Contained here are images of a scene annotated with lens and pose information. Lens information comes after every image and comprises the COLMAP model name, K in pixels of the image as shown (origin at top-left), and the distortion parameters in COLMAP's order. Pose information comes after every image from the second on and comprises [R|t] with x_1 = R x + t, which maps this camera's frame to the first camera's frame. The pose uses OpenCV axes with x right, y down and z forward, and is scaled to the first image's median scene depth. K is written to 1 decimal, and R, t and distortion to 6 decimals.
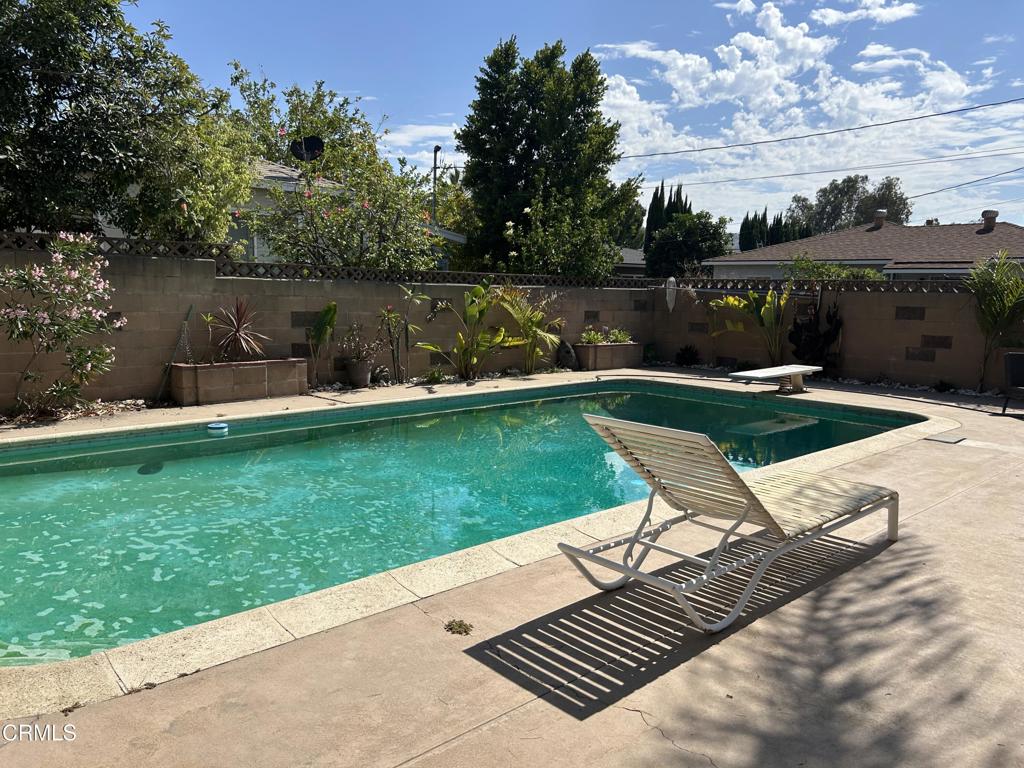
lens RADIAL K [[770.4, 0, 507.9], [0, 770.4, 387.9], [0, 0, 1]] dist [0.092293, -0.129808]
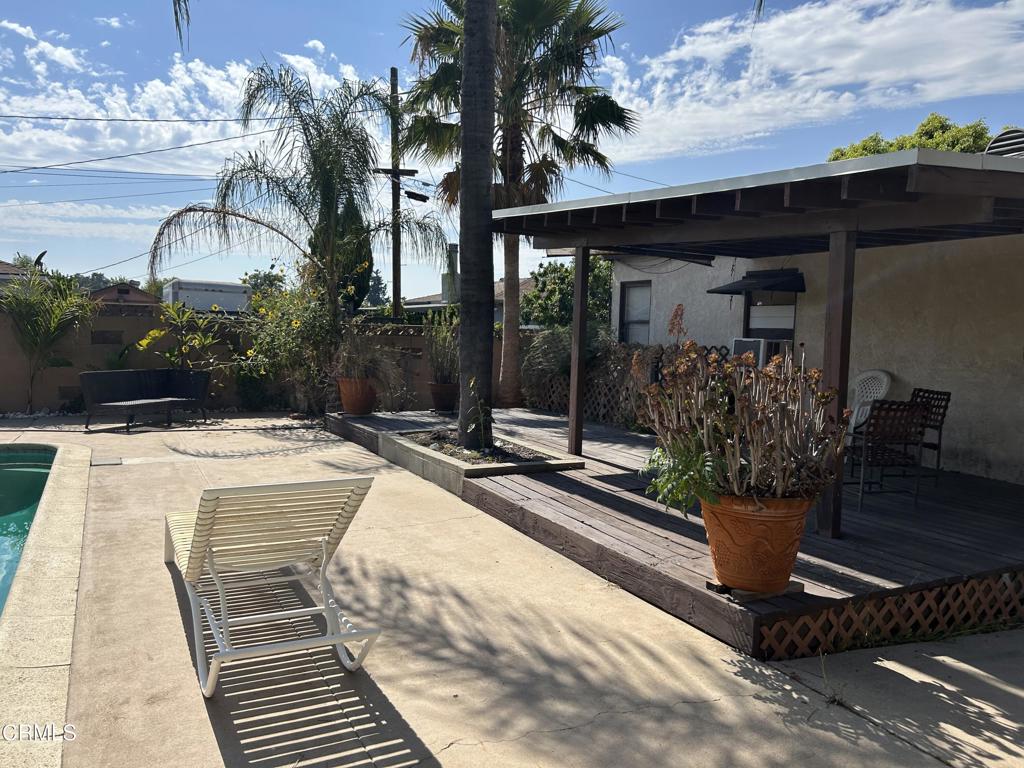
lens RADIAL K [[767.5, 0, 530.2], [0, 767.5, 384.3], [0, 0, 1]] dist [0.102887, -0.199844]
pose [[0.257915, -0.085875, 0.962344, -0.157724], [0.102745, 0.992832, 0.061059, -0.023633], [-0.960689, 0.083128, 0.264889, 0.121456]]
